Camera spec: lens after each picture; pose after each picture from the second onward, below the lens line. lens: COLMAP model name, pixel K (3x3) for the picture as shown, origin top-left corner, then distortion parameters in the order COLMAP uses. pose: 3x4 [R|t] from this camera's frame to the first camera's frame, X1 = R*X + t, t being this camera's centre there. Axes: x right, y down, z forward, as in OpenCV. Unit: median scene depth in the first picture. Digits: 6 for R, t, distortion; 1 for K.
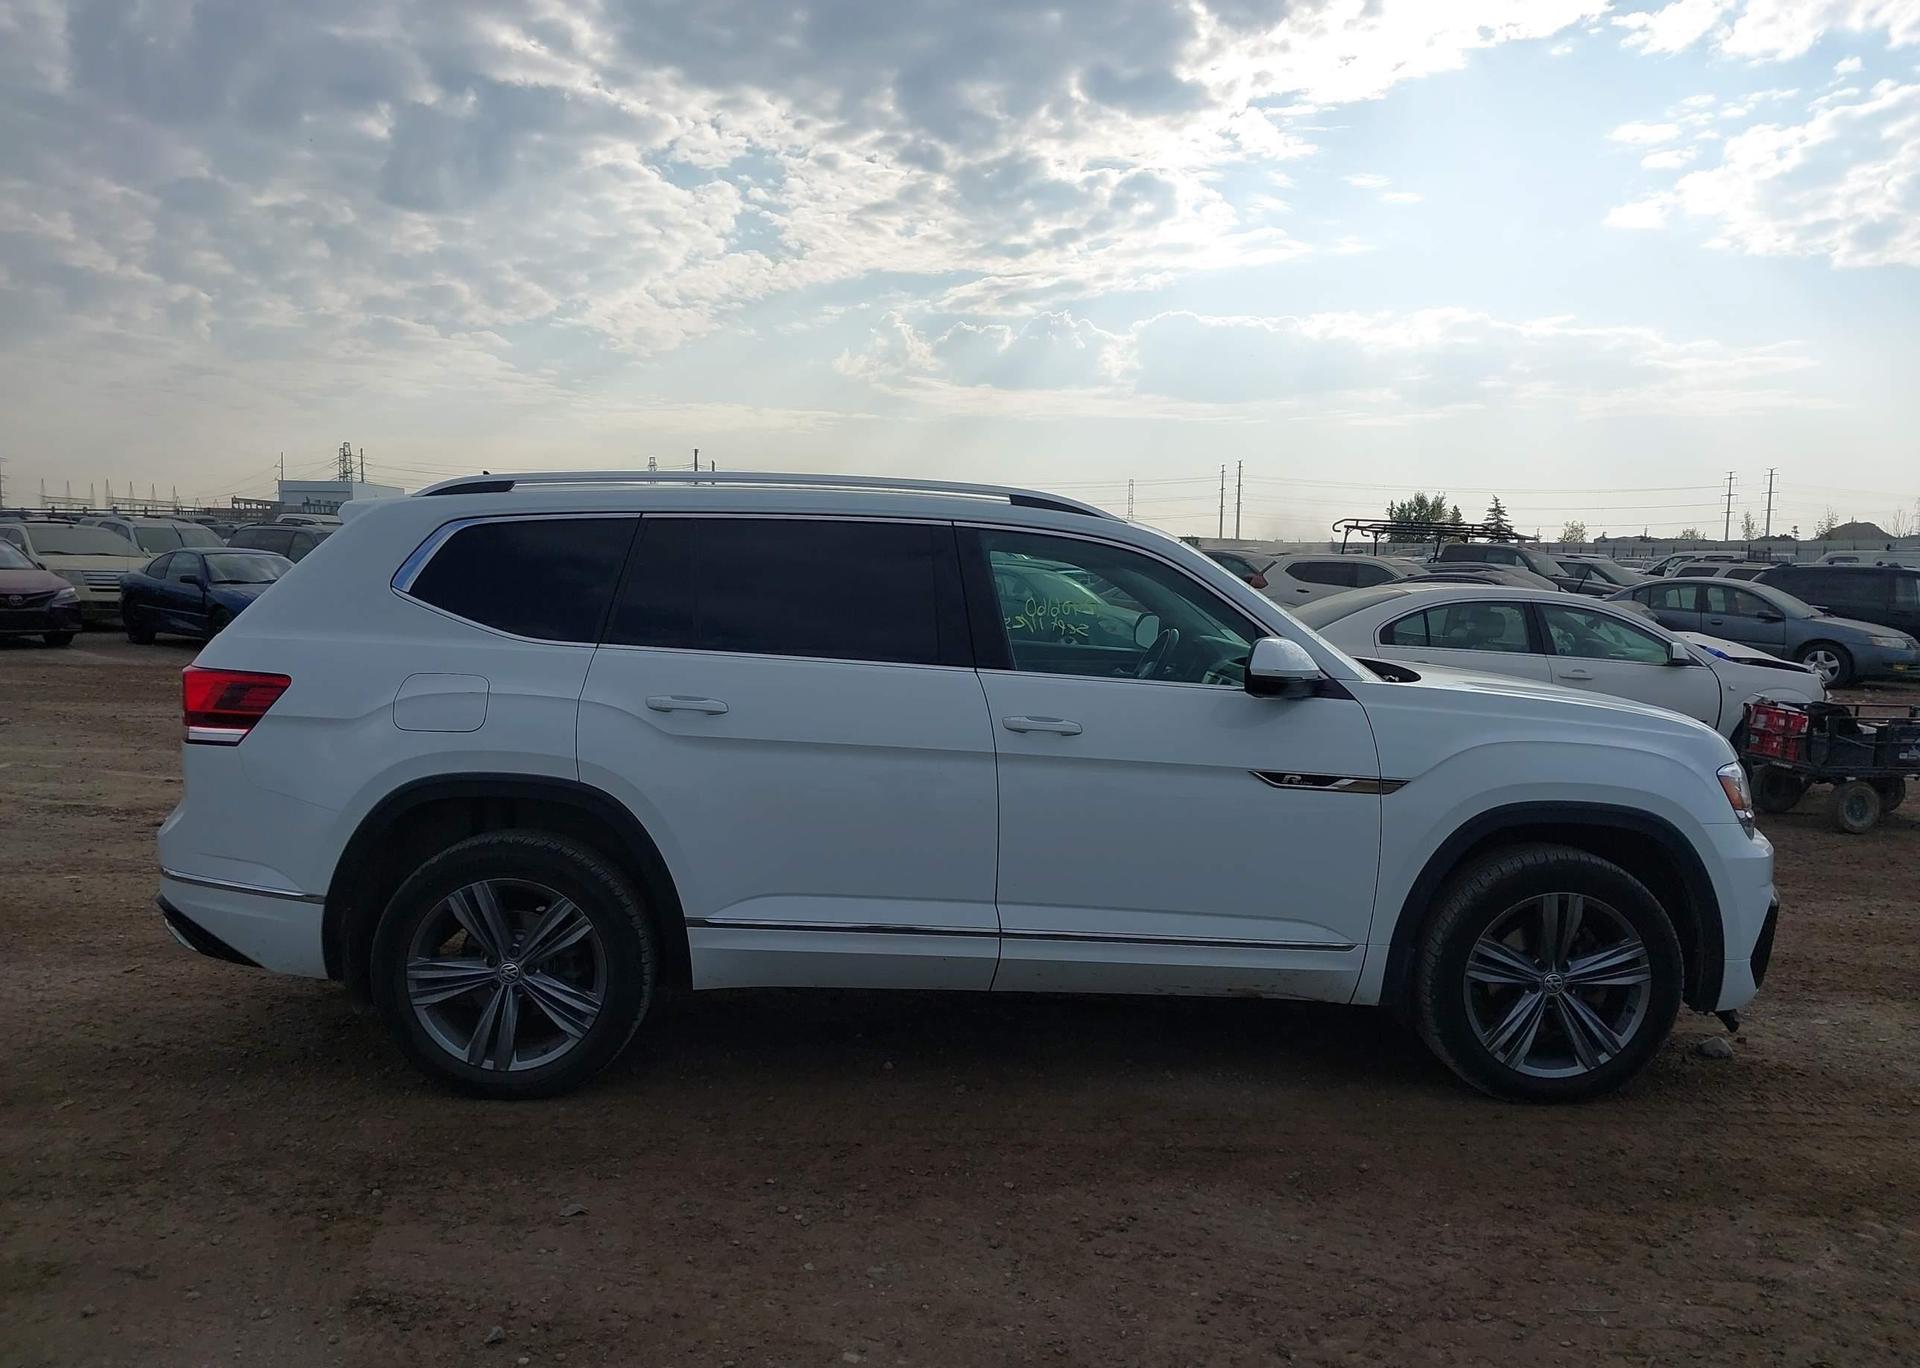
lens RADIAL K [[1510.1, 0, 974.6], [0, 1510.1, 693.2], [0, 0, 1]] dist [0.033332, -0.038542]
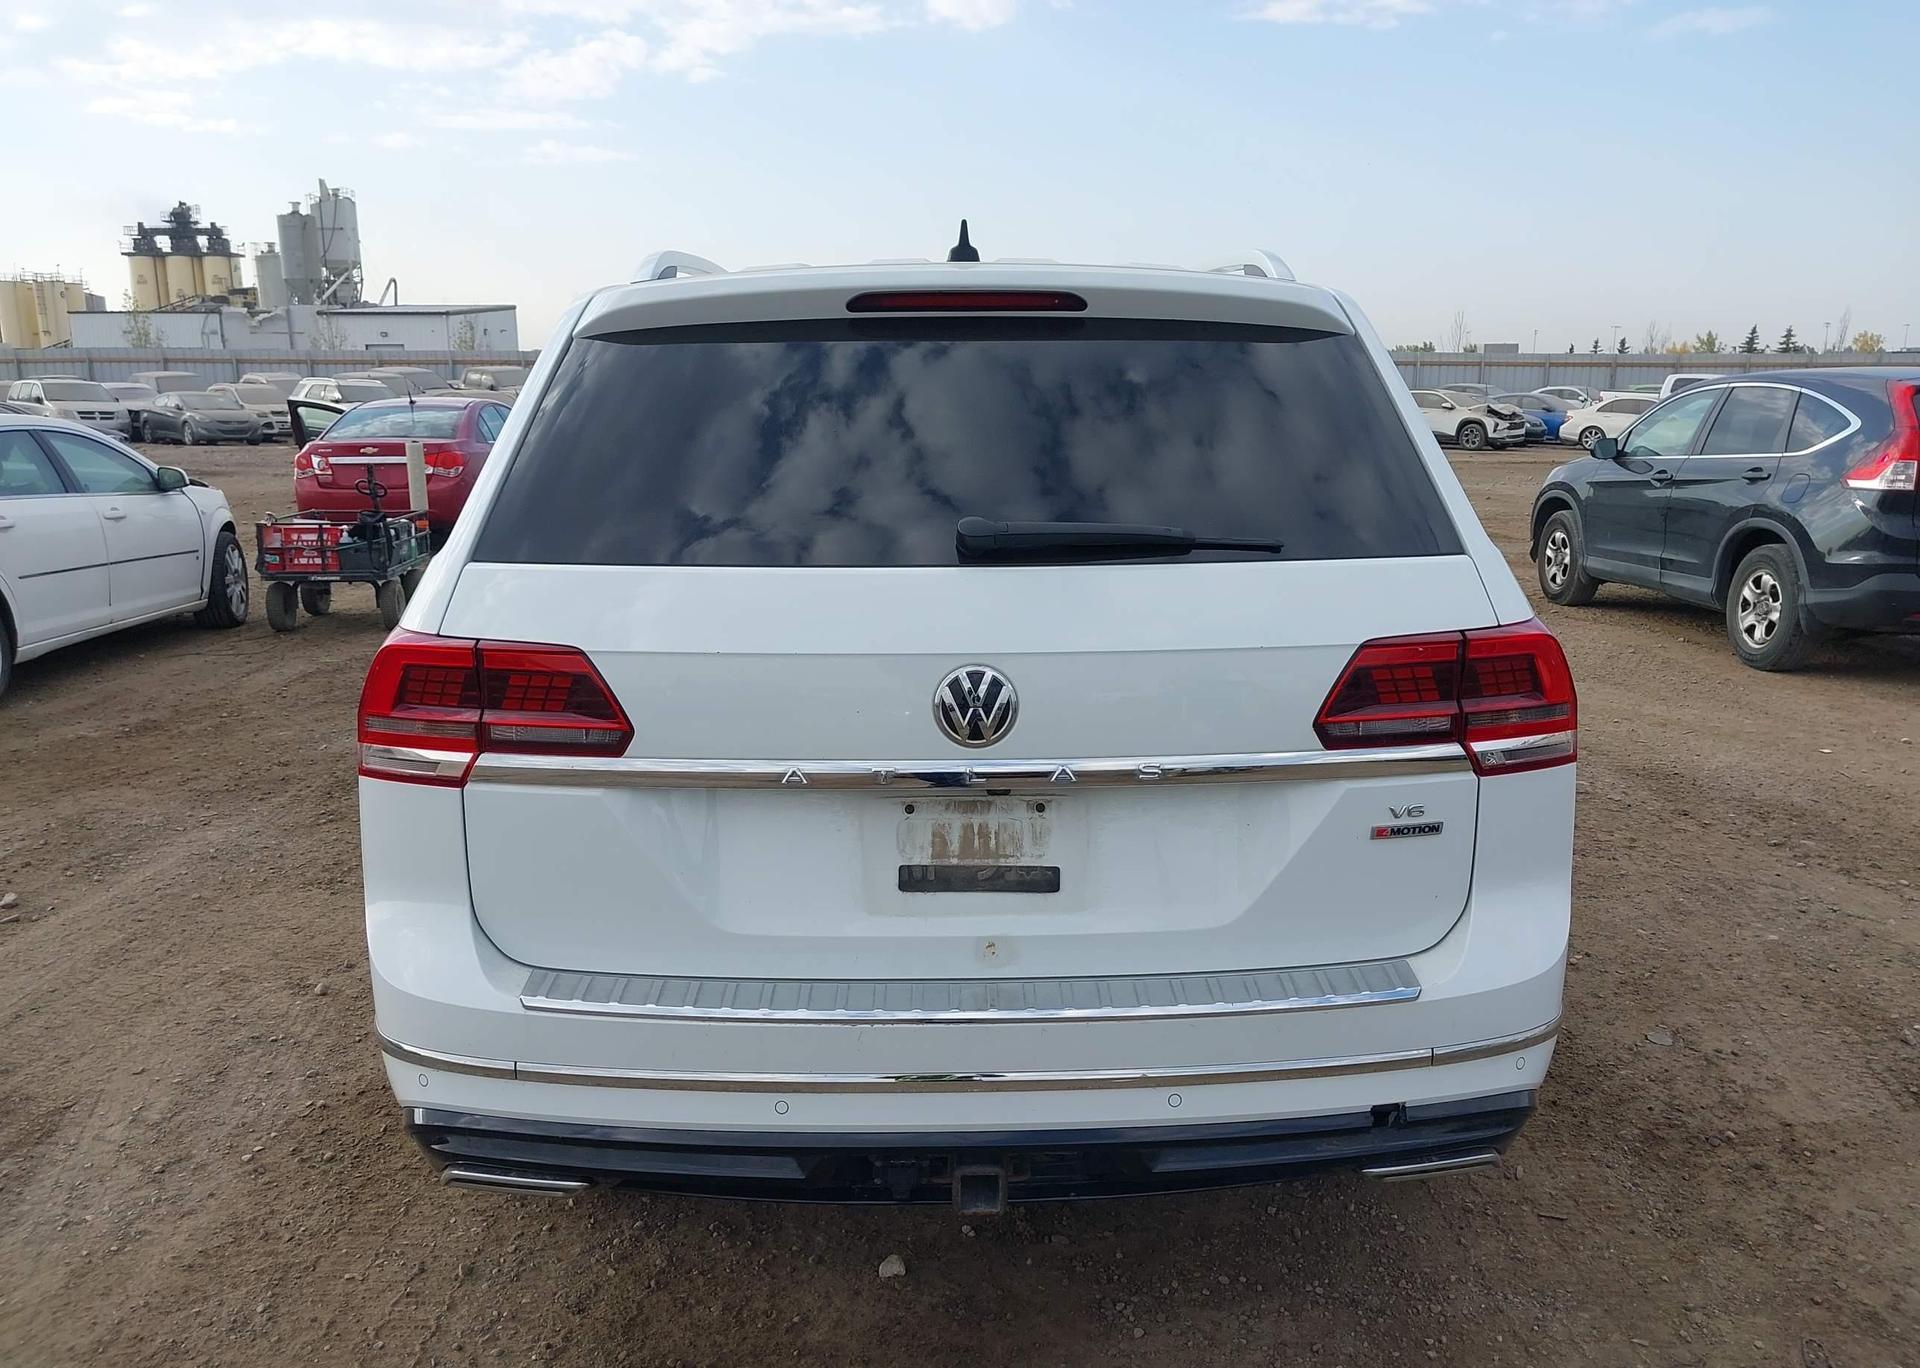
lens RADIAL K [[1510.1, 0, 970.8], [0, 1510.1, 684.6], [0, 0, 1]] dist [0.033332, -0.038542]
pose [[0.015984, -0.212892, 0.976945, -1.017329], [0.094767, 0.972994, 0.210480, -0.120995], [-0.995371, 0.089217, 0.035728, 1.177110]]
